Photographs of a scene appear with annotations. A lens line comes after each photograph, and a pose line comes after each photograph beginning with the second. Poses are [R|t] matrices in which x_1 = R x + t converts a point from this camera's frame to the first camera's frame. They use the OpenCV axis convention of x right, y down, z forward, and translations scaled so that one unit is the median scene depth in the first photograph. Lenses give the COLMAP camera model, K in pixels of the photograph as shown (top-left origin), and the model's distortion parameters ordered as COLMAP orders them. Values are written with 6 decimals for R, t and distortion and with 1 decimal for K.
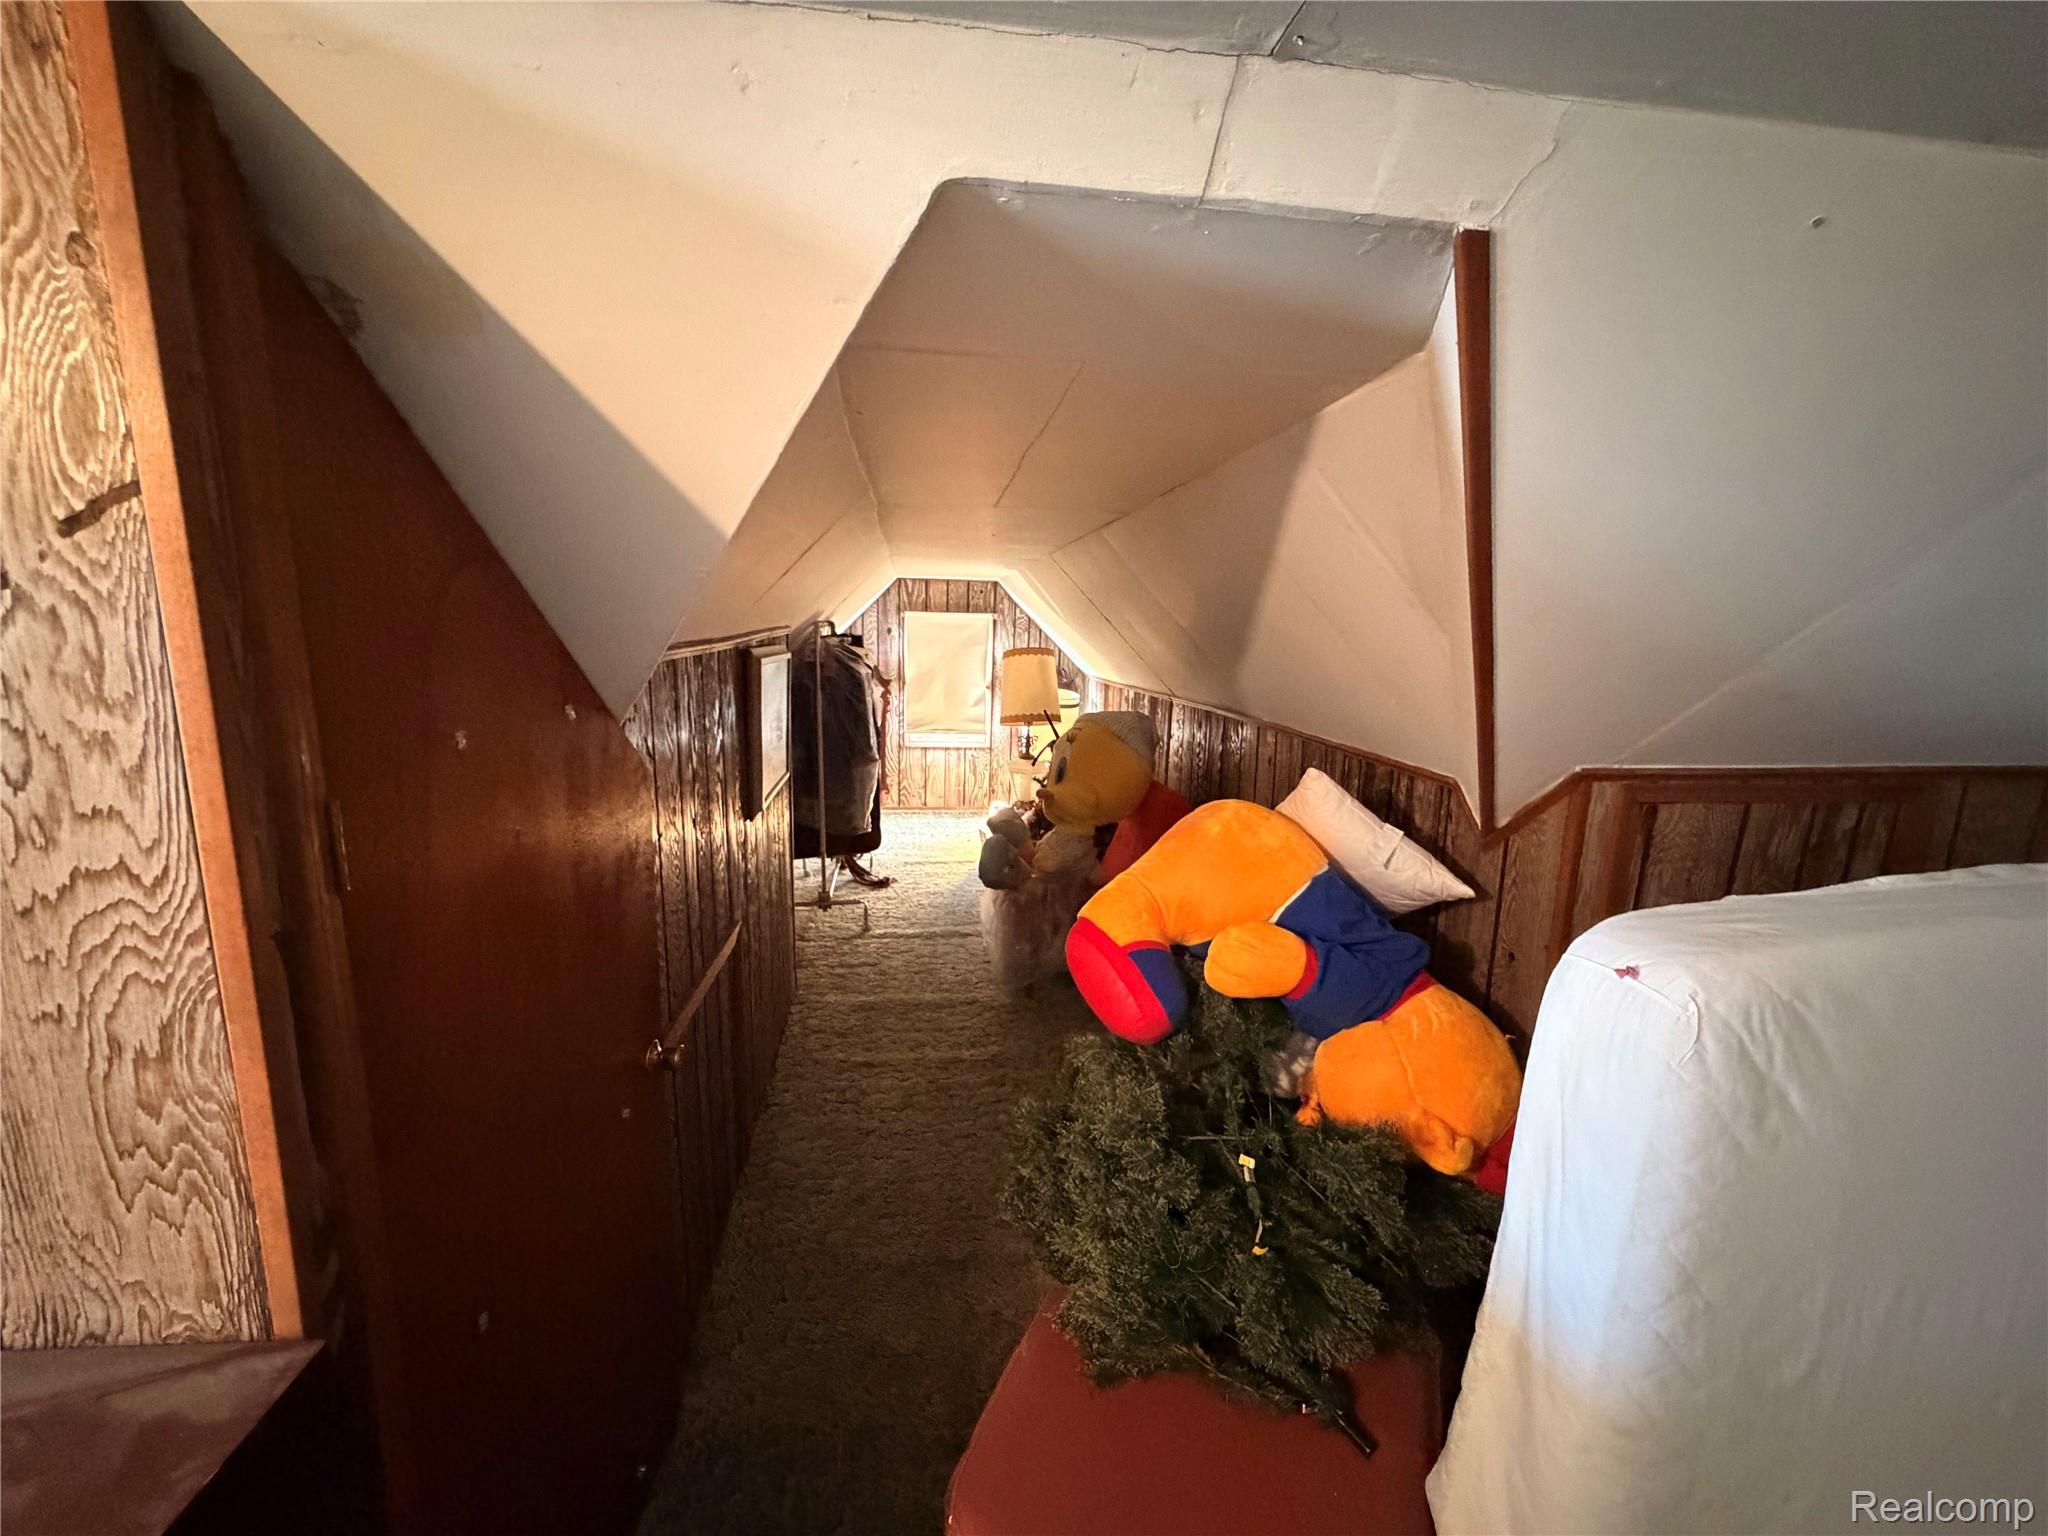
lens RADIAL K [[818.5, 0, 1024.0], [0, 818.5, 768.0], [0, 0, 1]] dist [0.001629, 0.000247]
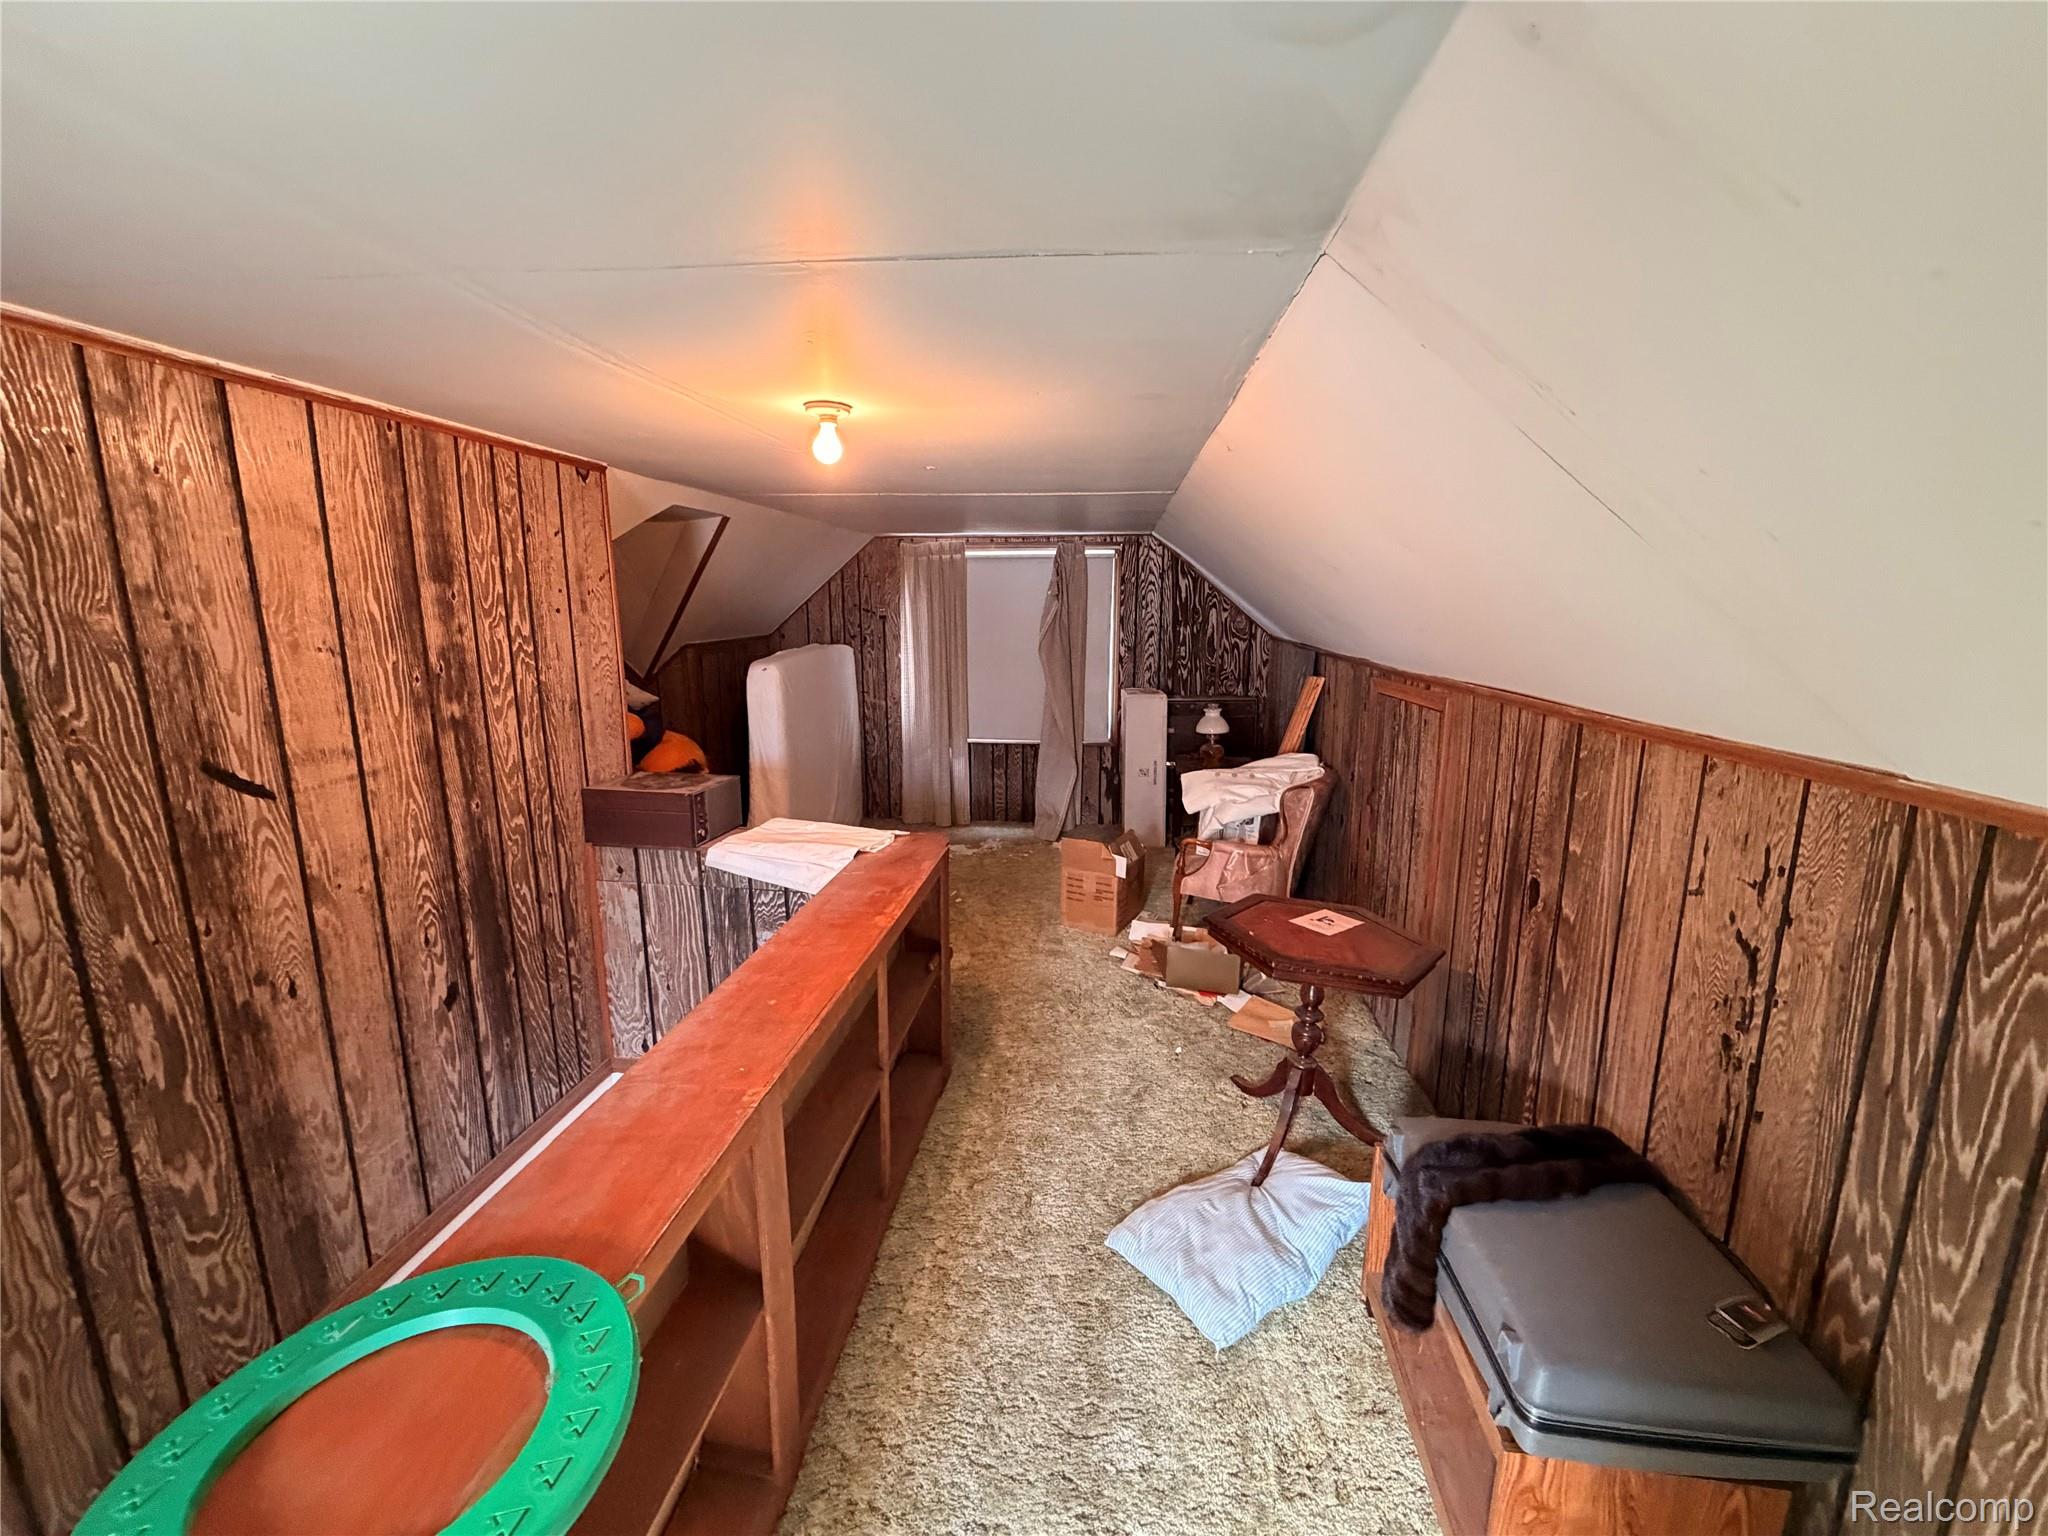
lens RADIAL K [[818.5, 0, 1024.0], [0, 818.5, 768.0], [0, 0, 1]] dist [0.001629, 0.000247]
pose [[0.225536, -0.207819, 0.951812, -4.897094], [0.171467, 0.970200, 0.171204, 0.334756], [-0.959027, 0.124592, 0.254449, -2.183176]]
